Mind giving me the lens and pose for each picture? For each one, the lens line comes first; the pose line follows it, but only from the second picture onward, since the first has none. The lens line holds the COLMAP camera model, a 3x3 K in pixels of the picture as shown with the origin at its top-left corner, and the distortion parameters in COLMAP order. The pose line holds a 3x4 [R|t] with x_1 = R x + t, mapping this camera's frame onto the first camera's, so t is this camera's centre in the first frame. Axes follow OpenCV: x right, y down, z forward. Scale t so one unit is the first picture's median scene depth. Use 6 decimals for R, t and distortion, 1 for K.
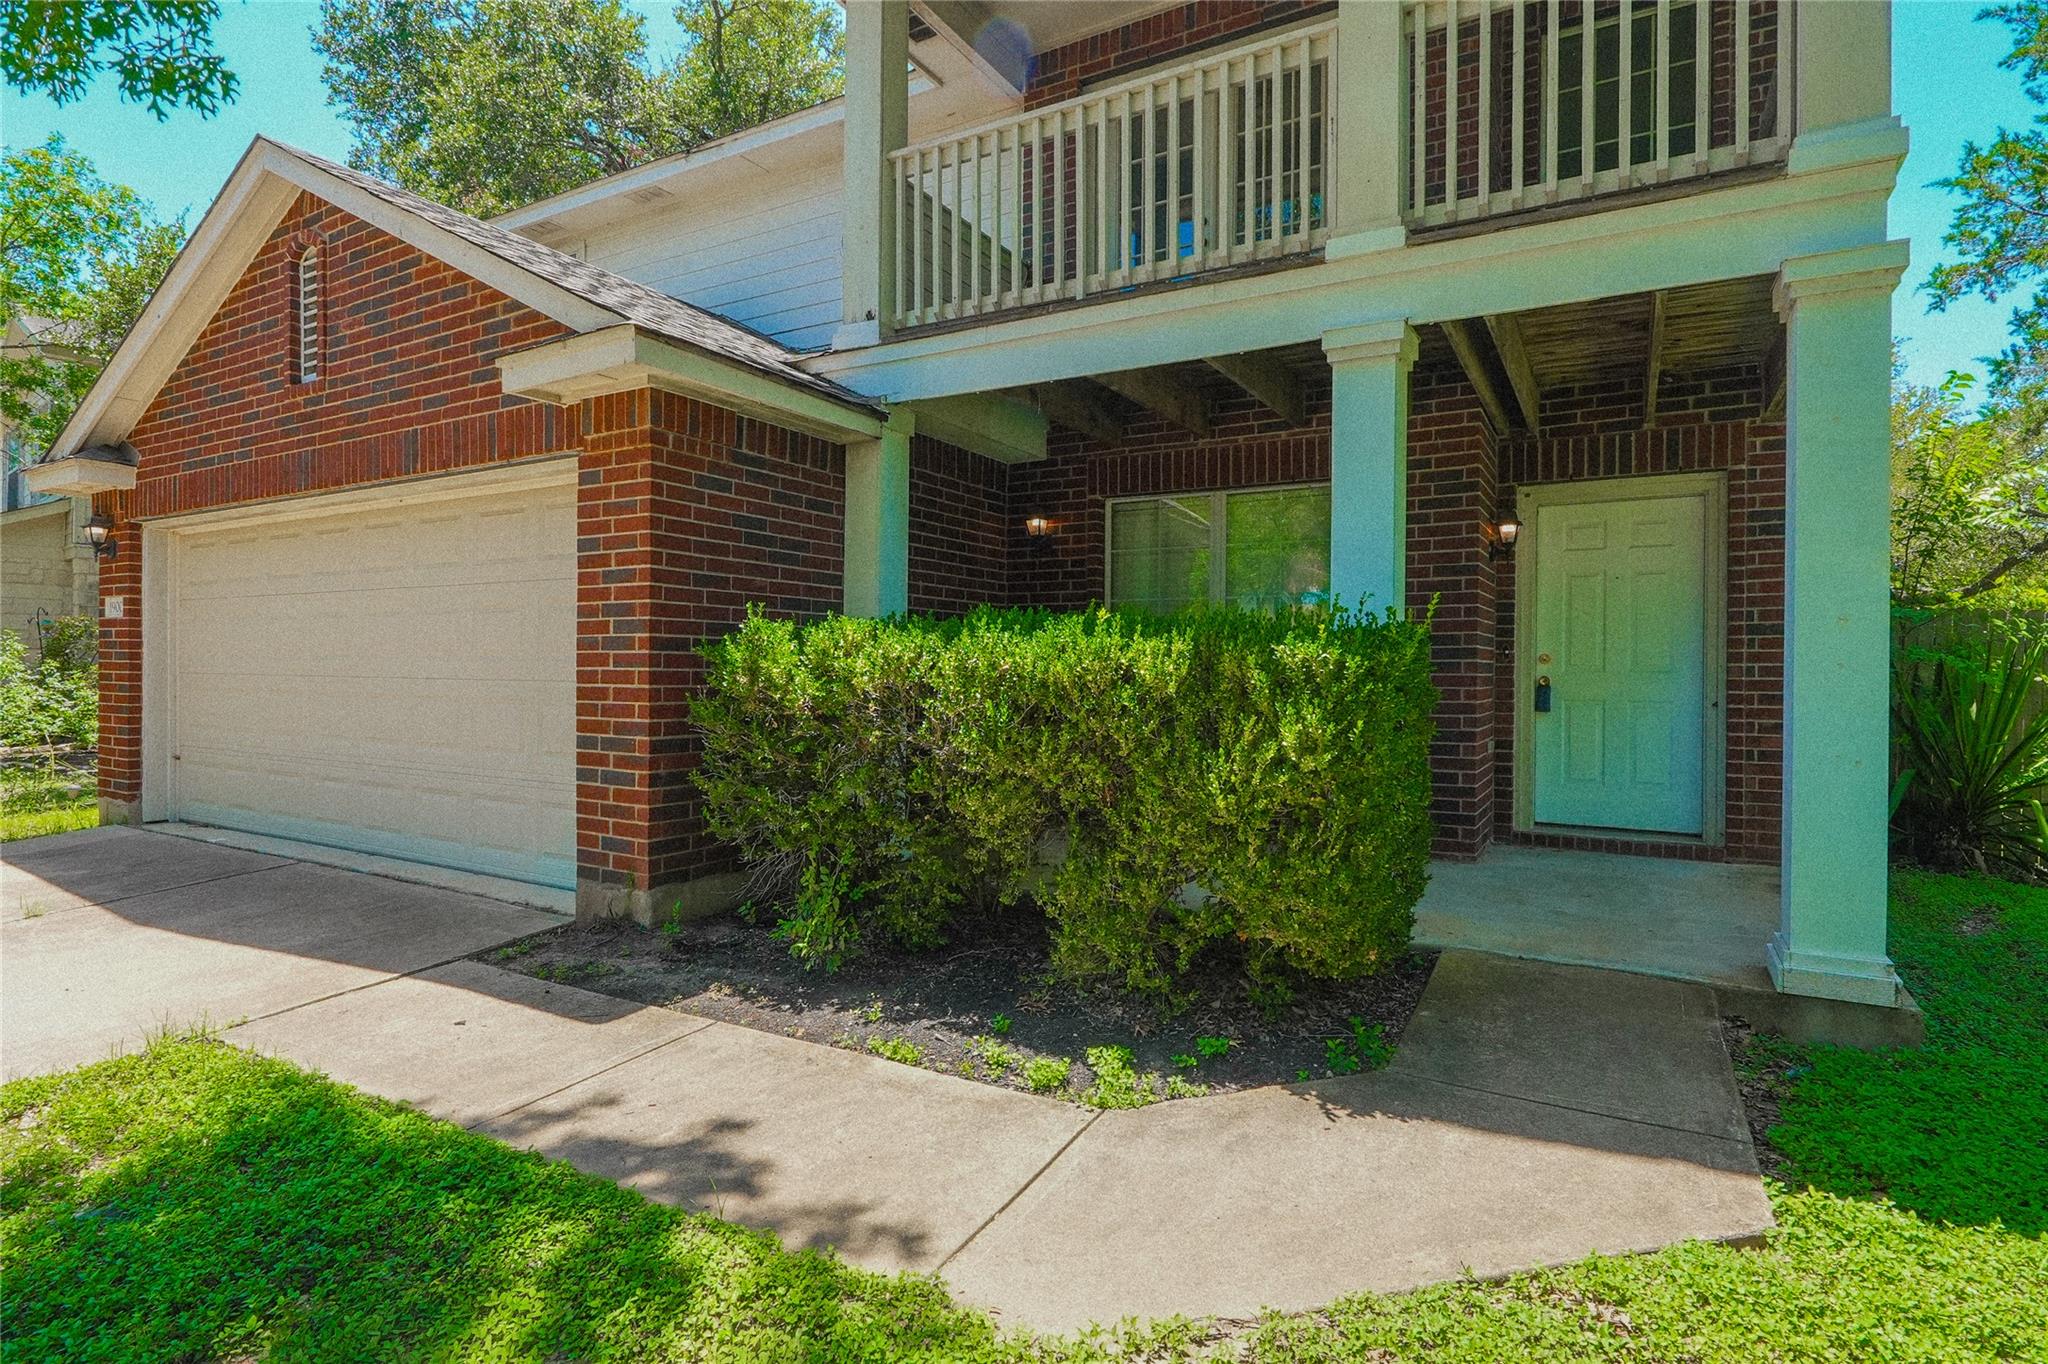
lens RADIAL K [[1049.0, 0, 1024.0], [0, 1049.0, 682.0], [0, 0, 1]] dist [0.002400, 0.000027]
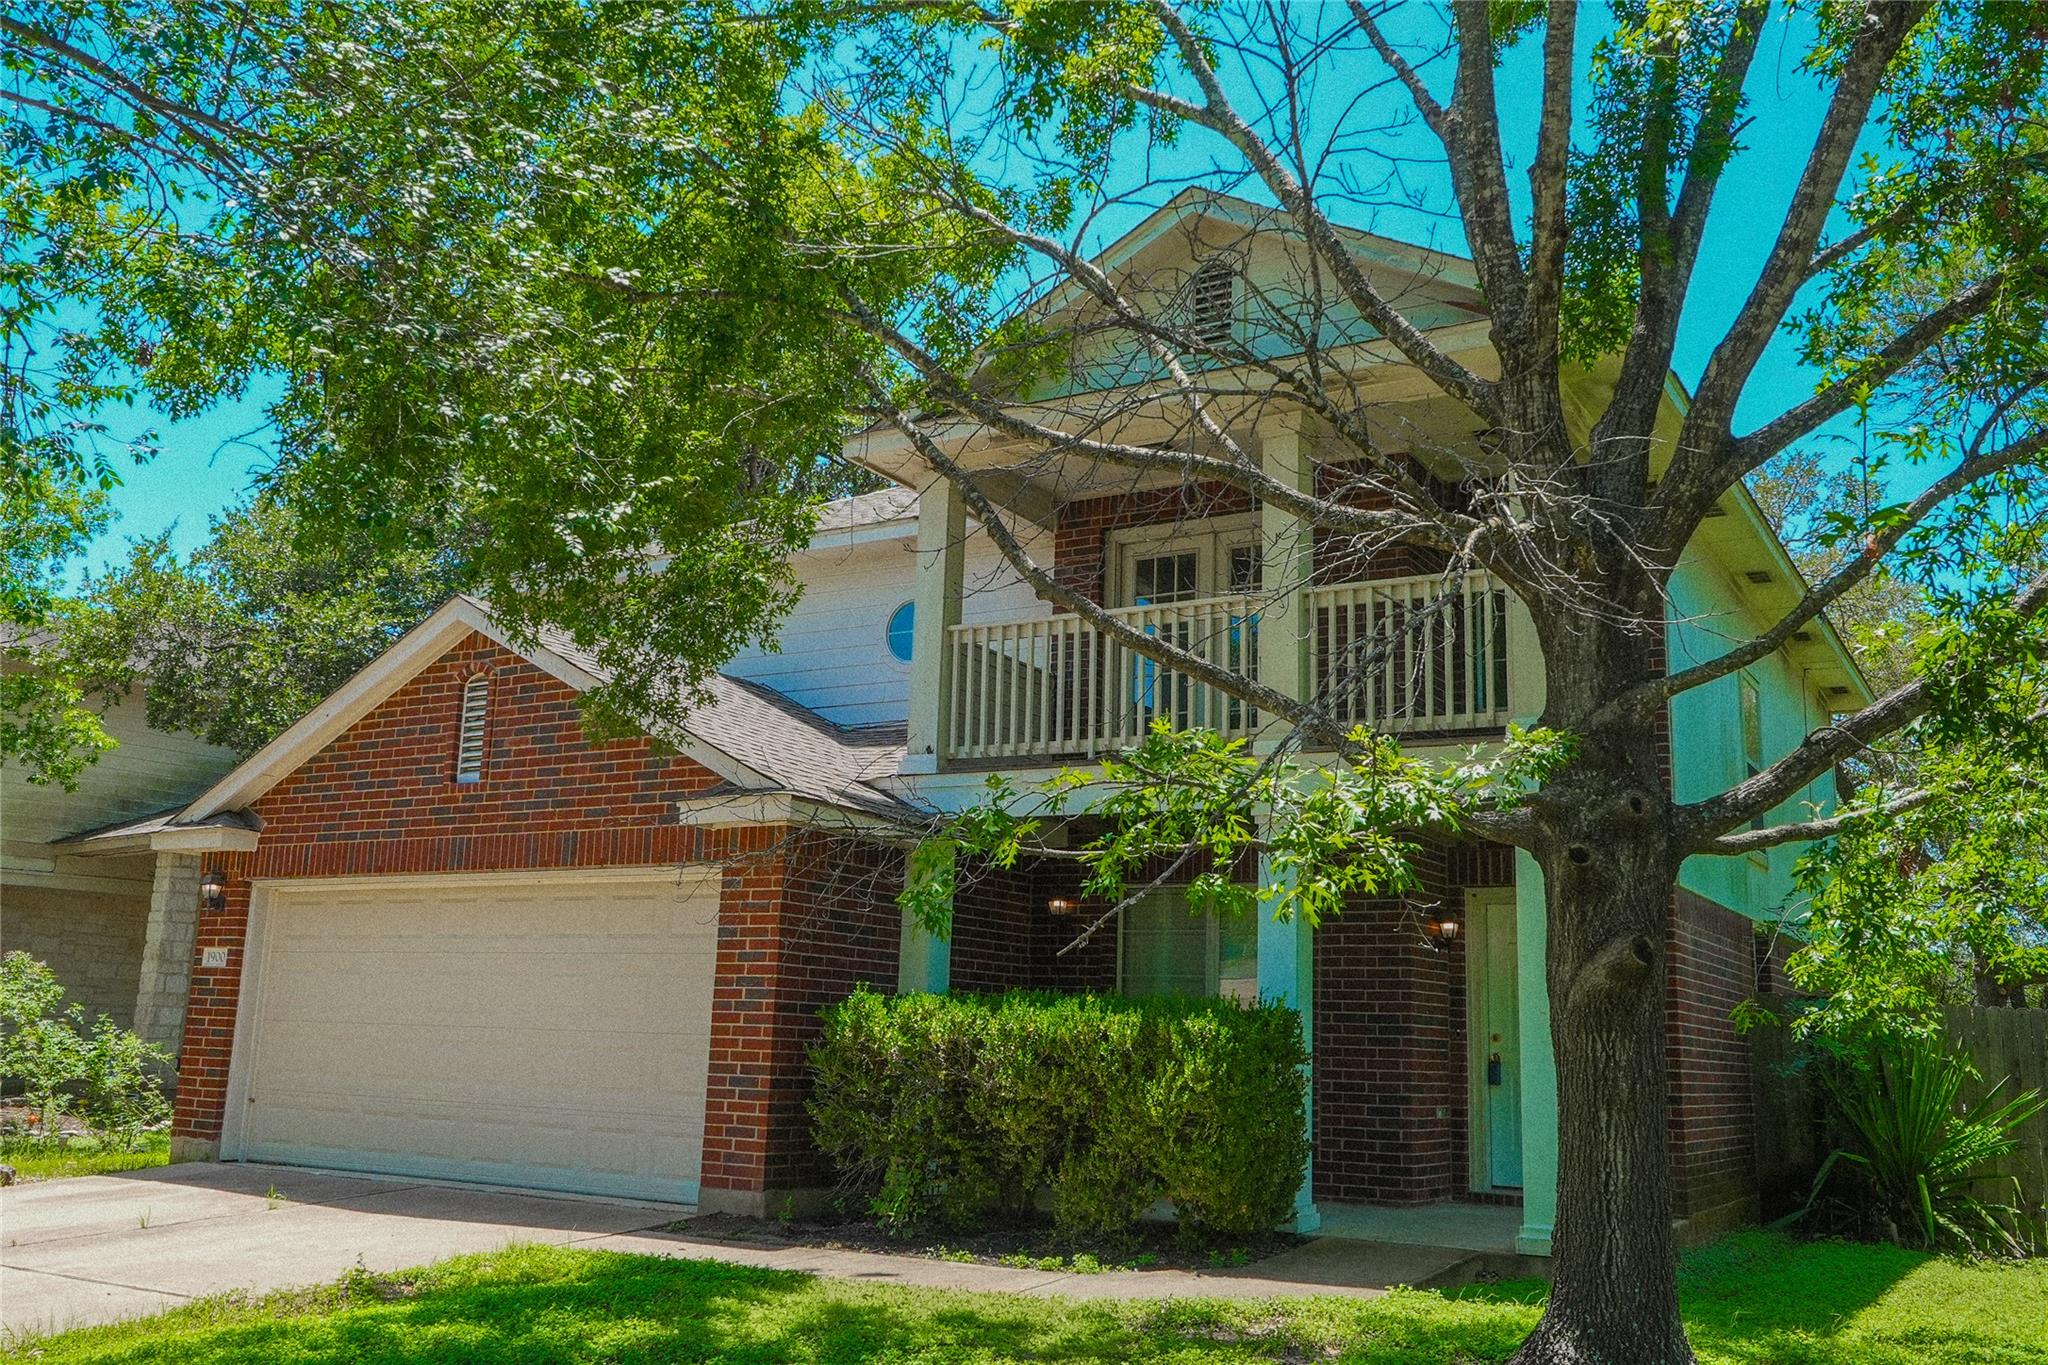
lens RADIAL K [[1793.6, 0, 1025.3], [0, 1793.6, 657.0], [0, 0, 1]] dist [0.003812, -0.005342]
pose [[0.999599, 0.022321, -0.017399, 0.007264], [-0.025672, 0.973911, -0.225473, 0.038916], [0.011912, 0.225830, 0.974094, -1.408416]]
